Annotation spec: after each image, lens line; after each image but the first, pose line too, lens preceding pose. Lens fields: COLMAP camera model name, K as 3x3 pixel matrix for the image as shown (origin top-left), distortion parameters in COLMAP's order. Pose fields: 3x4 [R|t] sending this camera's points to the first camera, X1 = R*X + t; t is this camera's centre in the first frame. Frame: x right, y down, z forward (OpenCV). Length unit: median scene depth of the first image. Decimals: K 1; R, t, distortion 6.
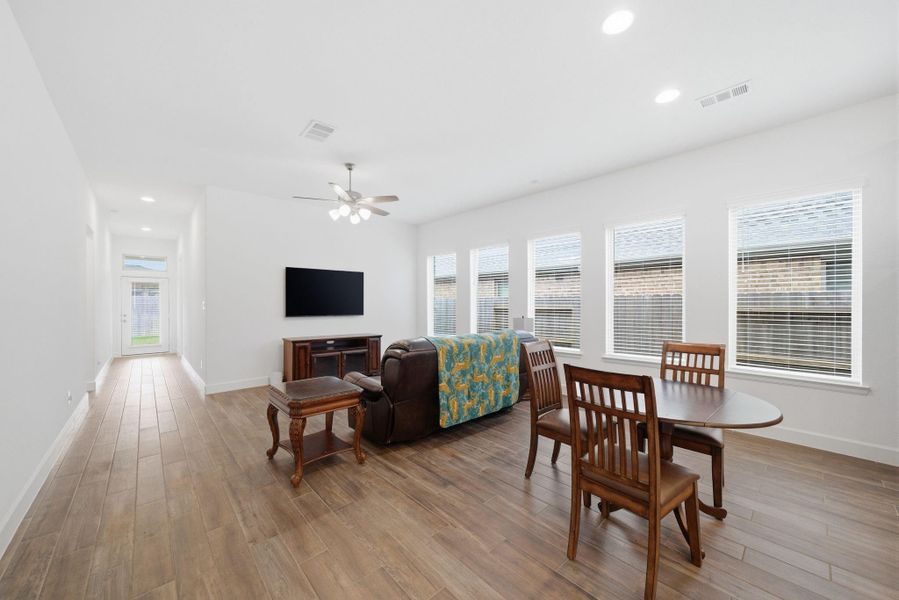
lens RADIAL K [[350.1, 0, 453.3], [0, 350.1, 303.4], [0, 0, 1]] dist [-0.001319, 0.000495]
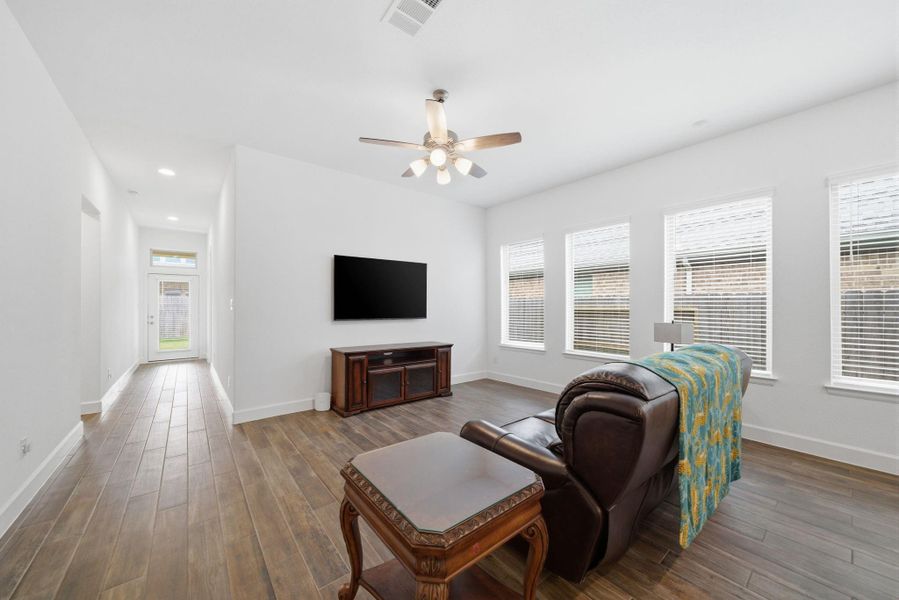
lens RADIAL K [[329.5, 0, 442.0], [0, 329.5, 305.5], [0, 0, 1]] dist [-0.006510, 0.001010]
pose [[0.997718, 0.002953, -0.067451, -0.216976], [-0.003095, 0.999993, -0.002005, 0.007606], [0.067445, 0.002210, 0.997721, 0.329668]]
